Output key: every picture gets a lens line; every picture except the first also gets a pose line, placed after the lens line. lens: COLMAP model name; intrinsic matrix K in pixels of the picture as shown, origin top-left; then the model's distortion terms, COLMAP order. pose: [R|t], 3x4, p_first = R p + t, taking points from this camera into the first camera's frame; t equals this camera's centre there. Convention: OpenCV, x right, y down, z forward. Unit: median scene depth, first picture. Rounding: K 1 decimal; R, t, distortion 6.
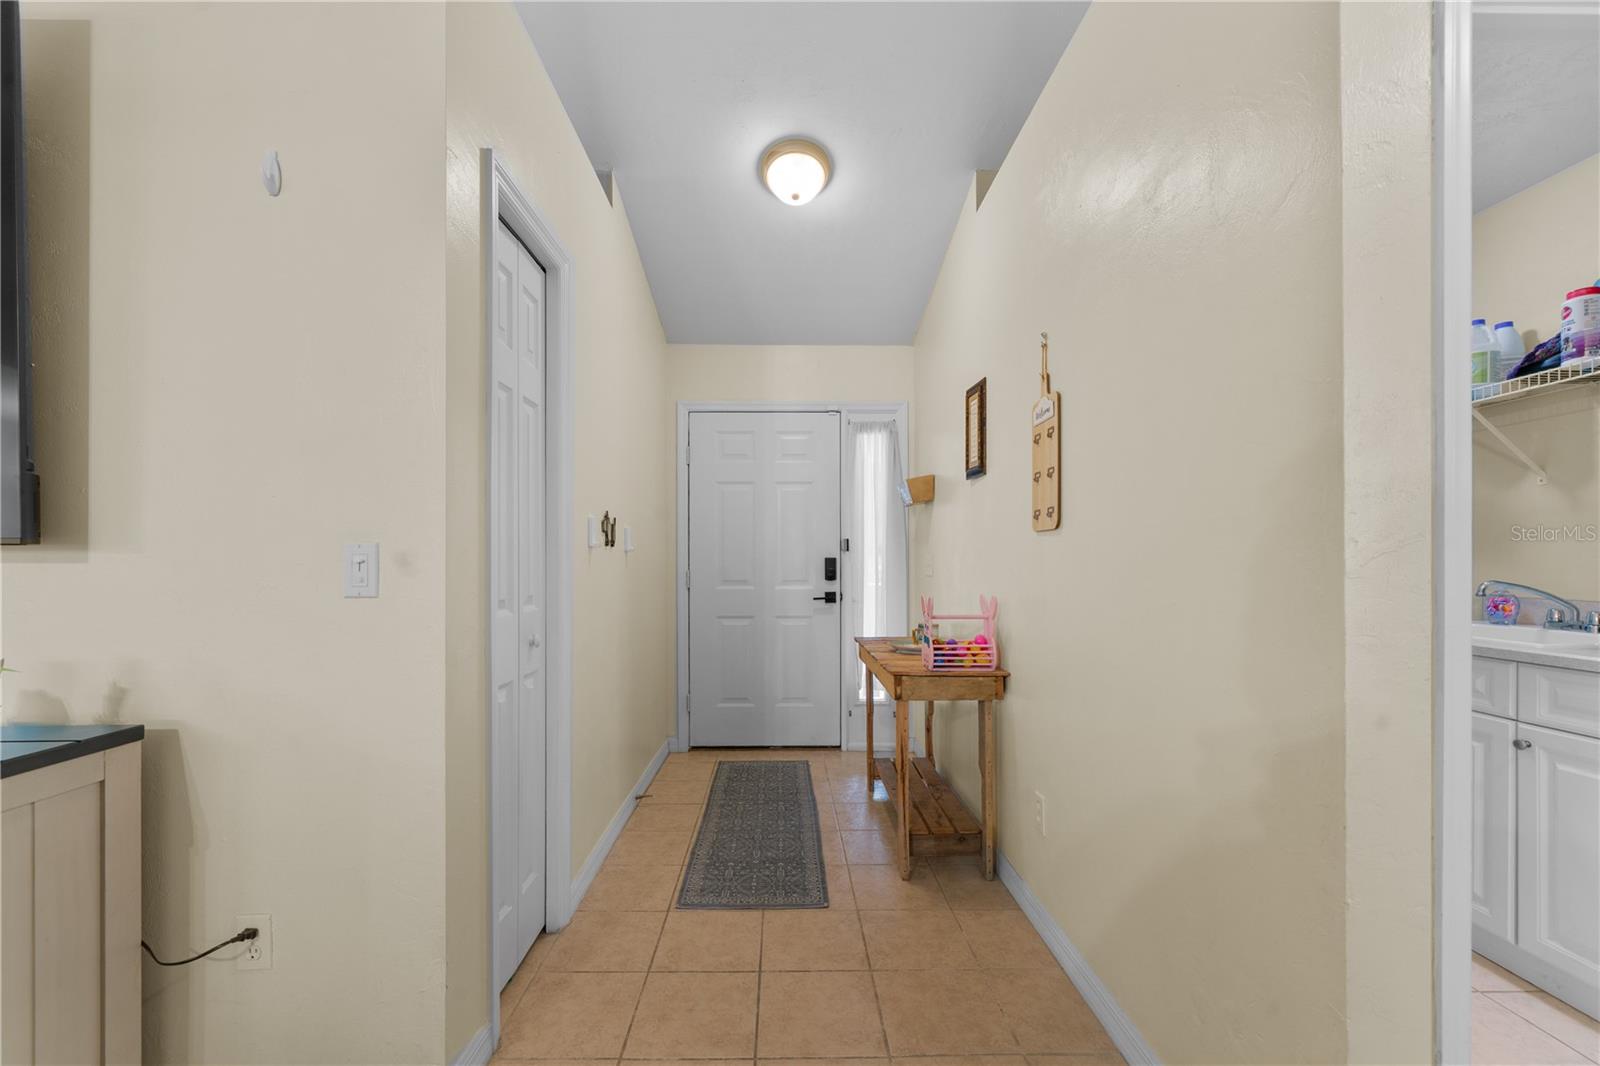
lens RADIAL K [[631.0, 0, 795.8], [0, 631.0, 560.7], [0, 0, 1]] dist [-0.000345, -0.000100]
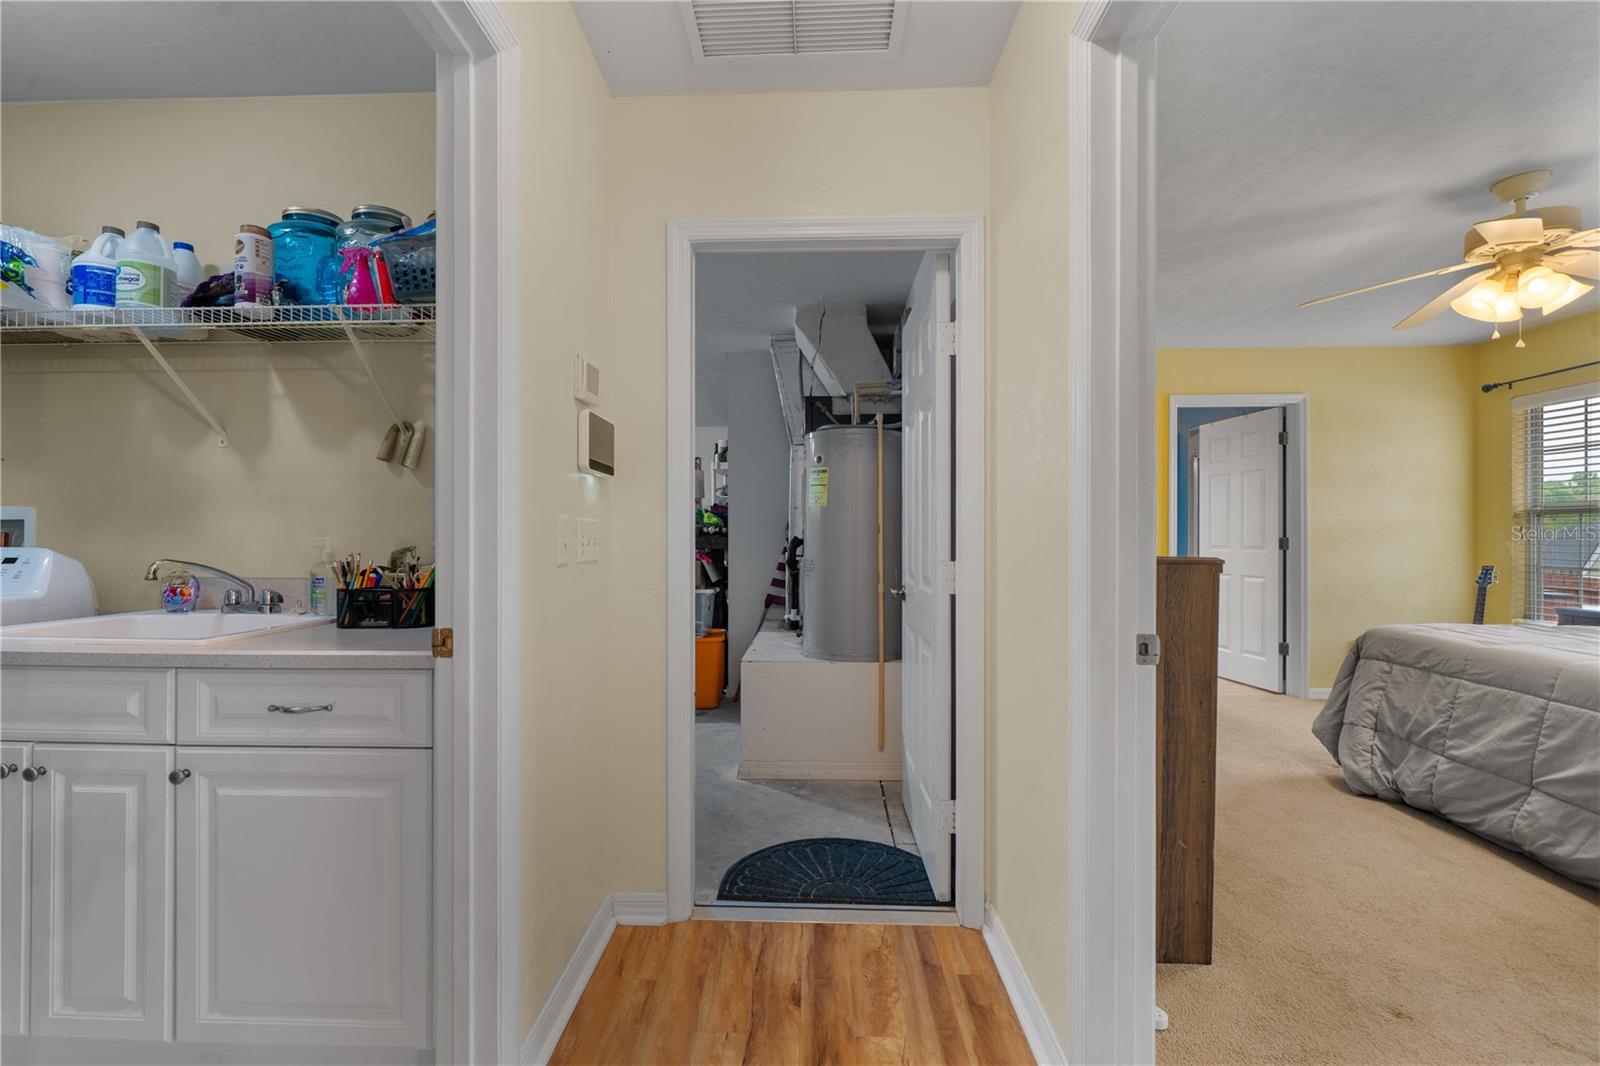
lens RADIAL K [[689.8, 0, 800.0], [0, 689.8, 533.0], [0, 0, 1]] dist [-0.000599, -0.000024]
pose [[0.040055, 0.002353, 0.999195, 0.296331], [-0.000968, 0.999997, -0.002316, -0.000194], [-0.999197, -0.000874, 0.040057, 0.186015]]
